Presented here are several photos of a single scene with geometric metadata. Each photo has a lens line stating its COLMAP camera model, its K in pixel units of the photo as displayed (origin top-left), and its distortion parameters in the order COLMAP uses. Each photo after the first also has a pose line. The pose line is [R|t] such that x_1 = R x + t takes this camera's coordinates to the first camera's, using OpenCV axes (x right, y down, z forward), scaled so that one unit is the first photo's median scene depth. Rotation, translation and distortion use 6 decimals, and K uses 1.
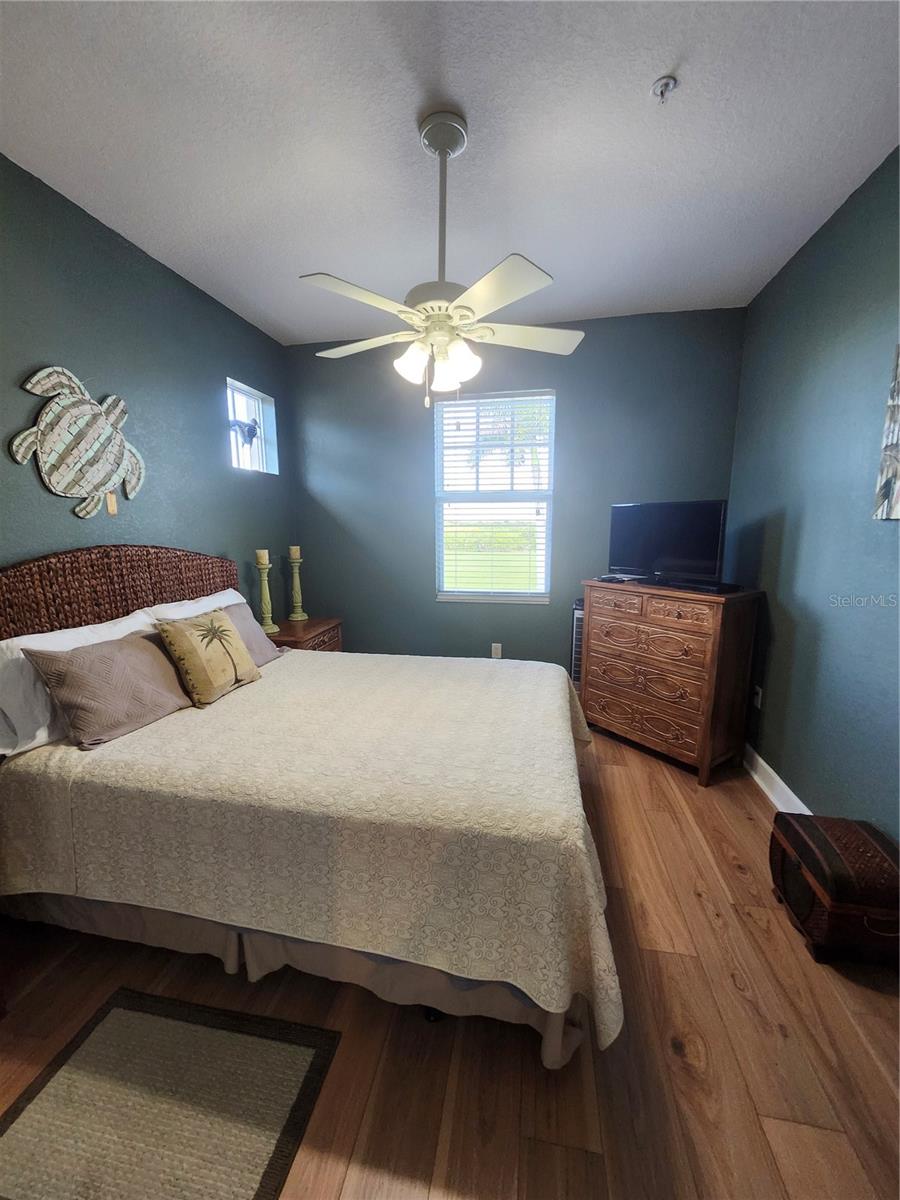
lens RADIAL K [[474.8, 0, 447.0], [0, 474.8, 598.3], [0, 0, 1]] dist [-0.000596, 0.000094]
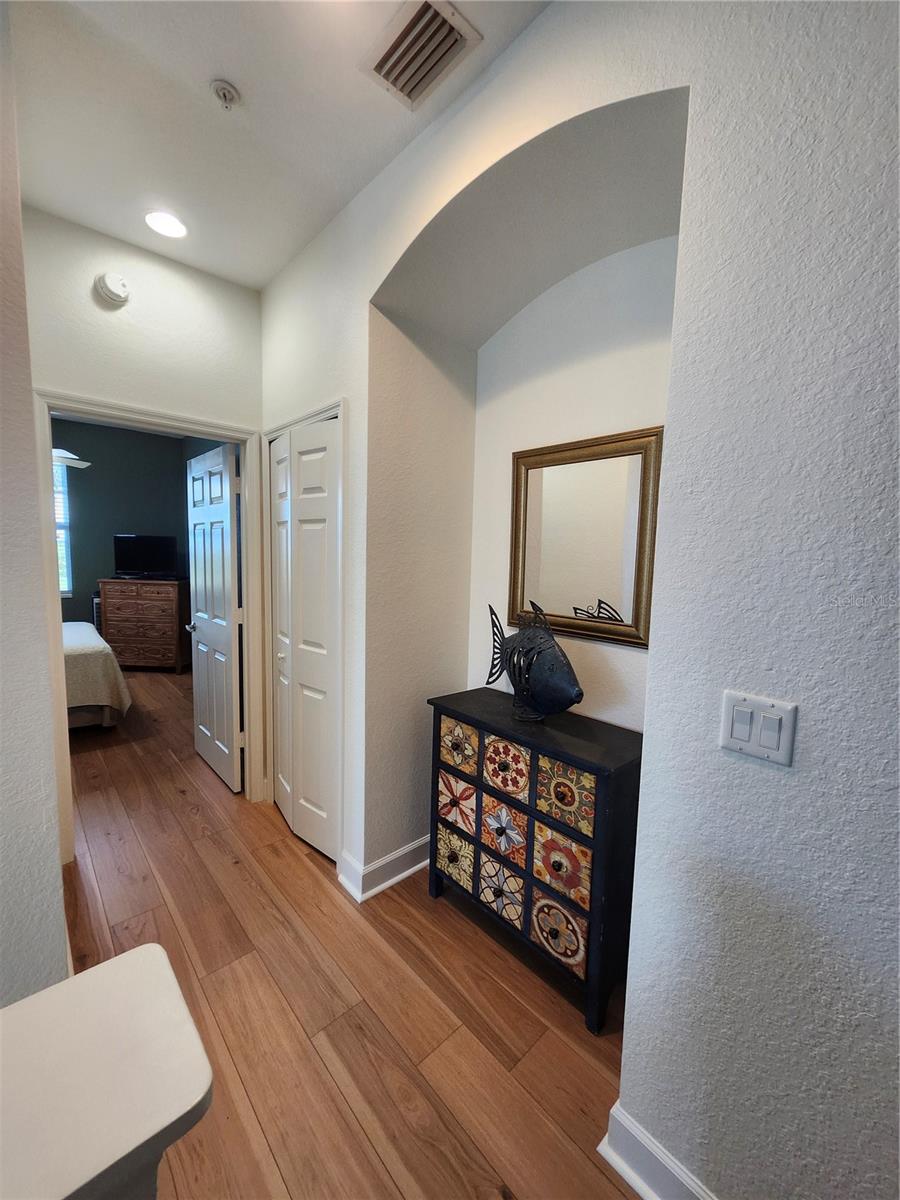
lens RADIAL K [[474.8, 0, 445.1], [0, 474.8, 597.3], [0, 0, 1]] dist [-0.000596, 0.000094]
pose [[0.597808, -0.052849, 0.799896, -0.349371], [0.095176, 0.995446, -0.005361, 0.163265], [-0.795970, 0.079336, 0.600115, -1.043874]]
